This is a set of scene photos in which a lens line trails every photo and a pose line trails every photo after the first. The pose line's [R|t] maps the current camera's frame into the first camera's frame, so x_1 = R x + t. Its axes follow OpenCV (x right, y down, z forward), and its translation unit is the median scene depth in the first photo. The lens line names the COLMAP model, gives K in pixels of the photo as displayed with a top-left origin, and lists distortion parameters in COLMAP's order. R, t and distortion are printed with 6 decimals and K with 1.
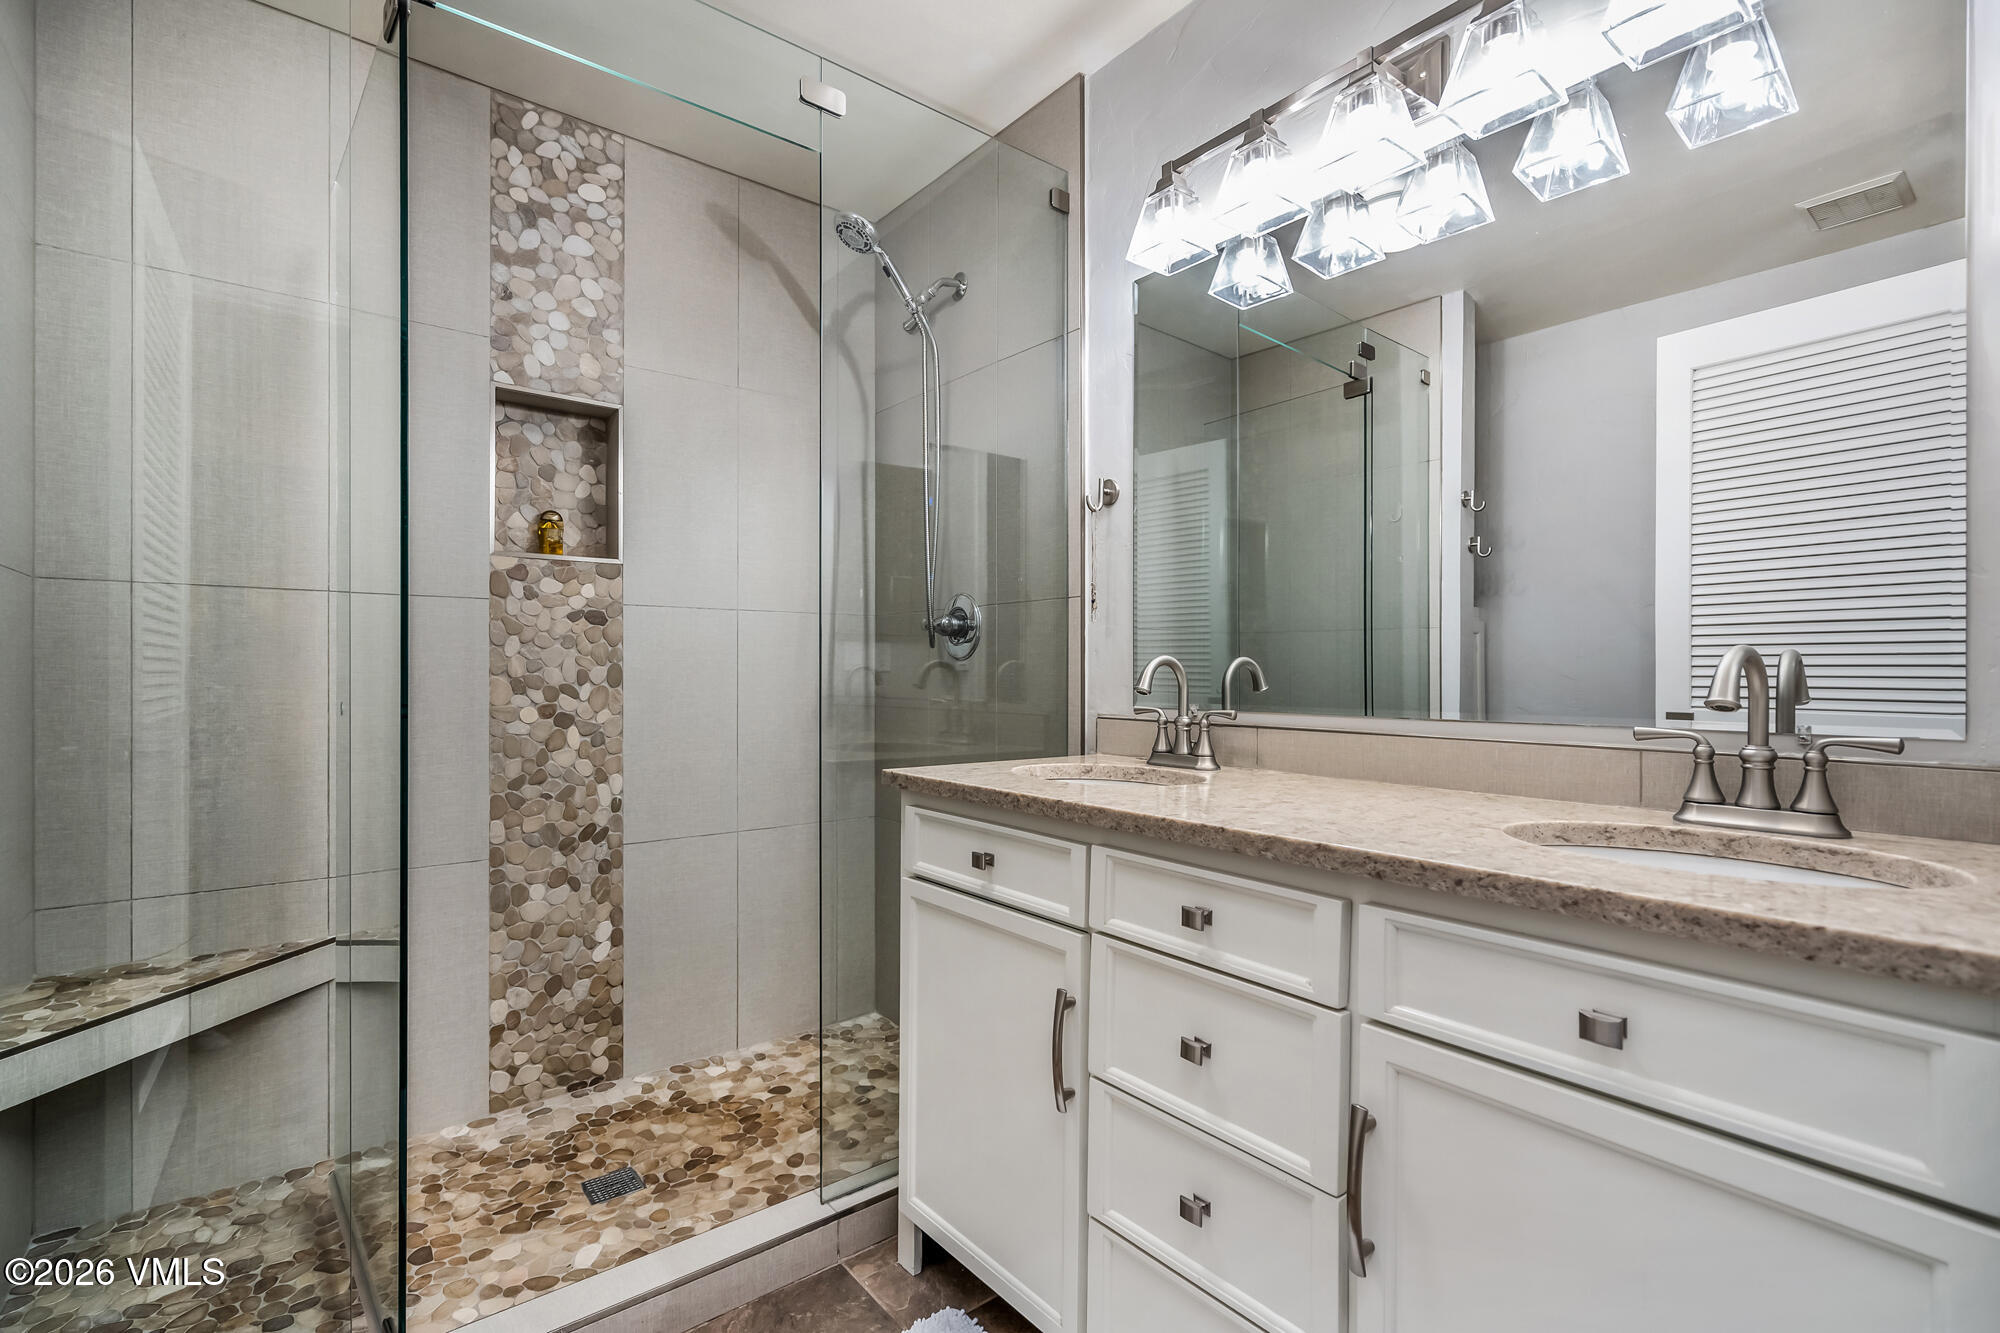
lens RADIAL K [[917.8, 0, 1003.3], [0, 917.8, 670.4], [0, 0, 1]] dist [-0.007722, 0.005528]
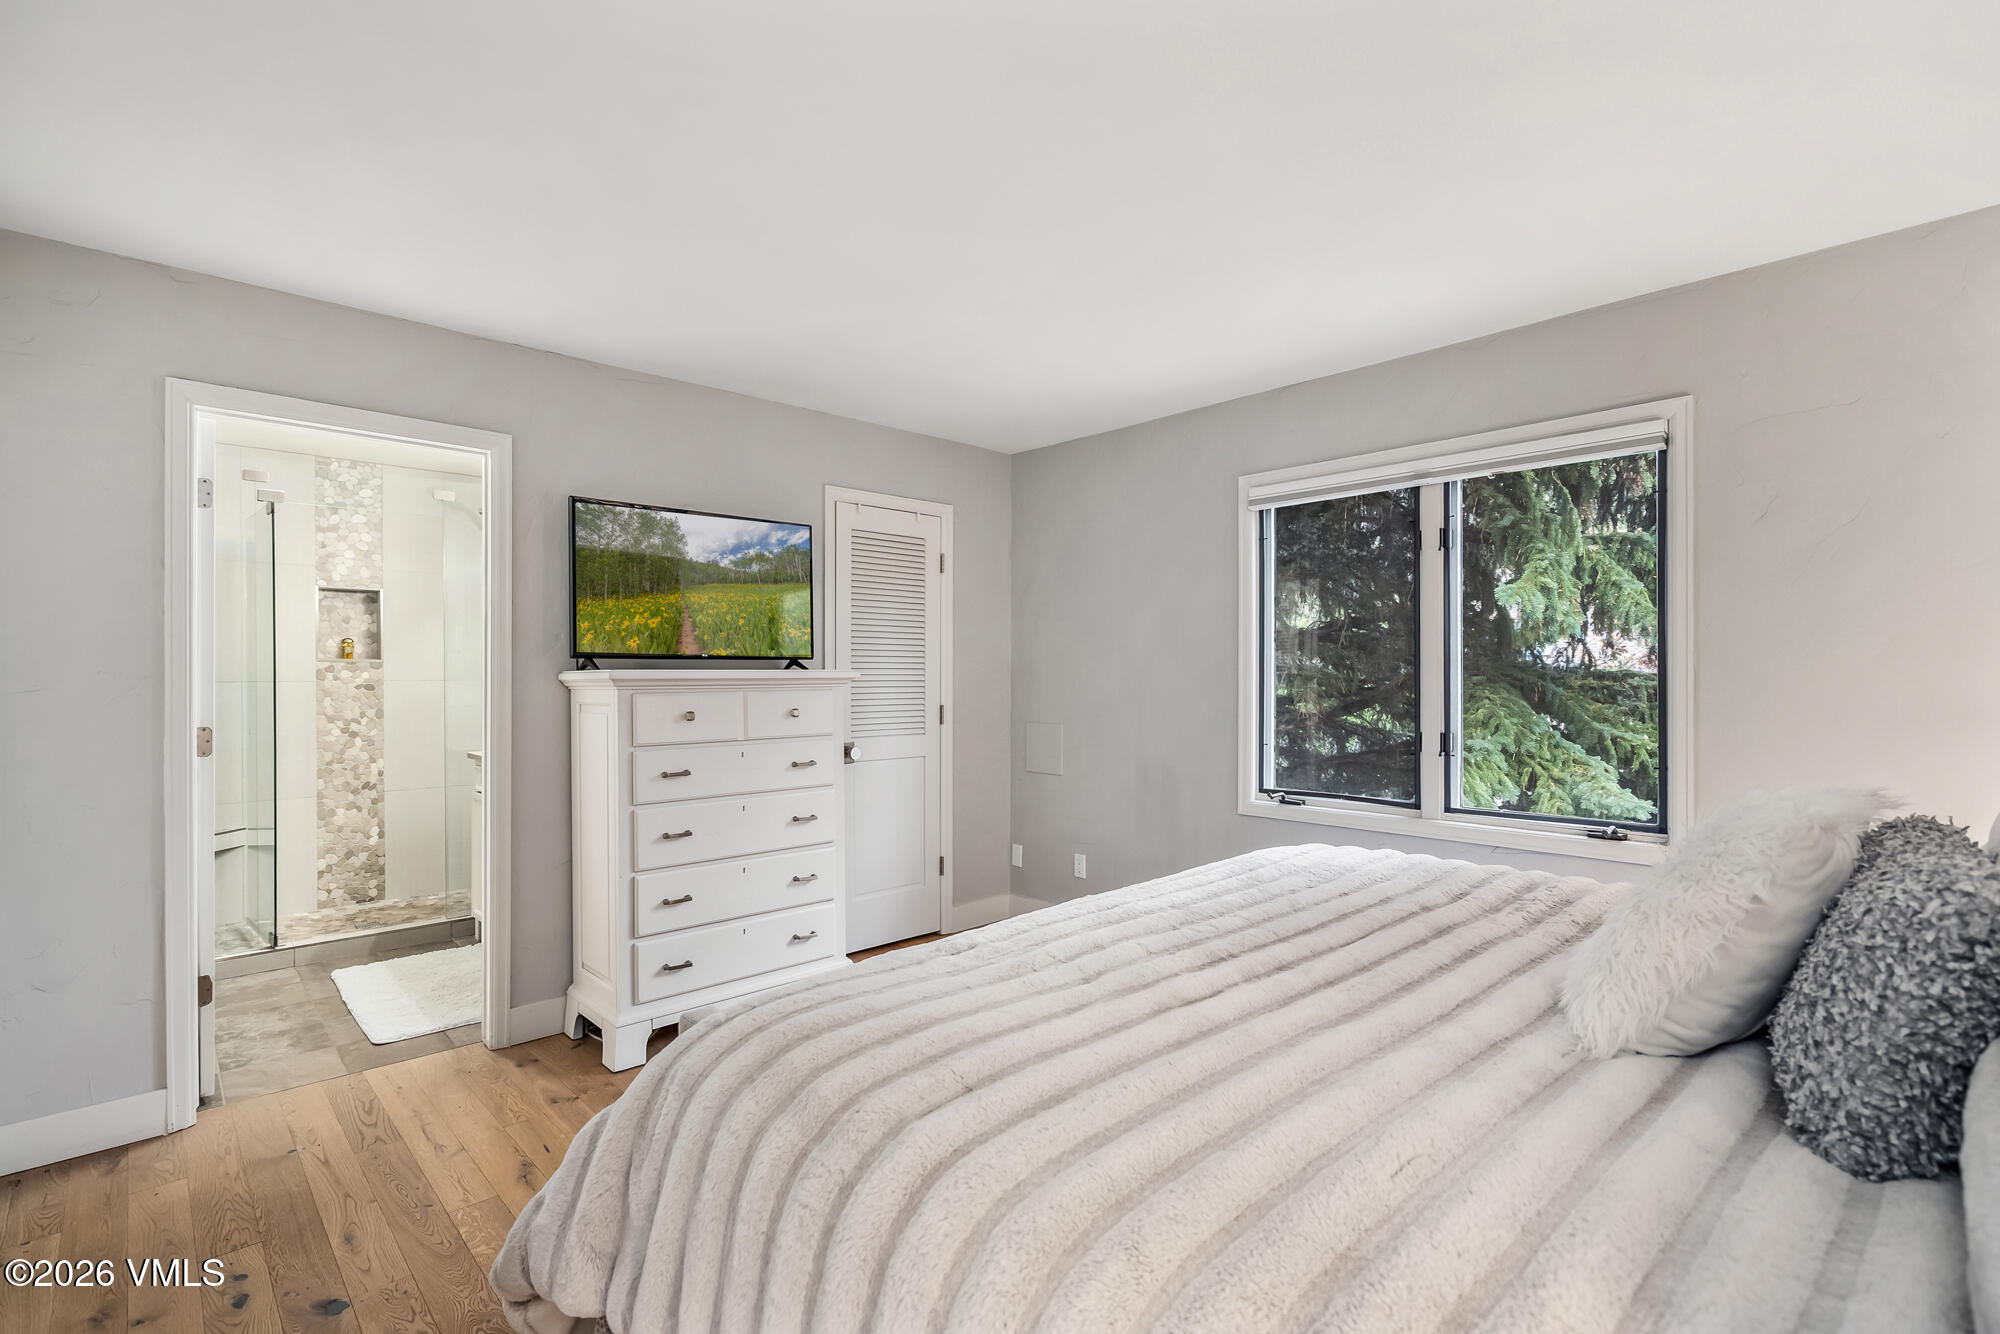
lens RADIAL K [[917.8, 0, 997.1], [0, 917.8, 674.0], [0, 0, 1]] dist [-0.007722, 0.005528]
pose [[0.996016, -0.011942, 0.088374, 0.869582], [0.012645, 0.999893, -0.007394, -0.055371], [-0.088276, 0.008482, 0.996060, -1.331493]]
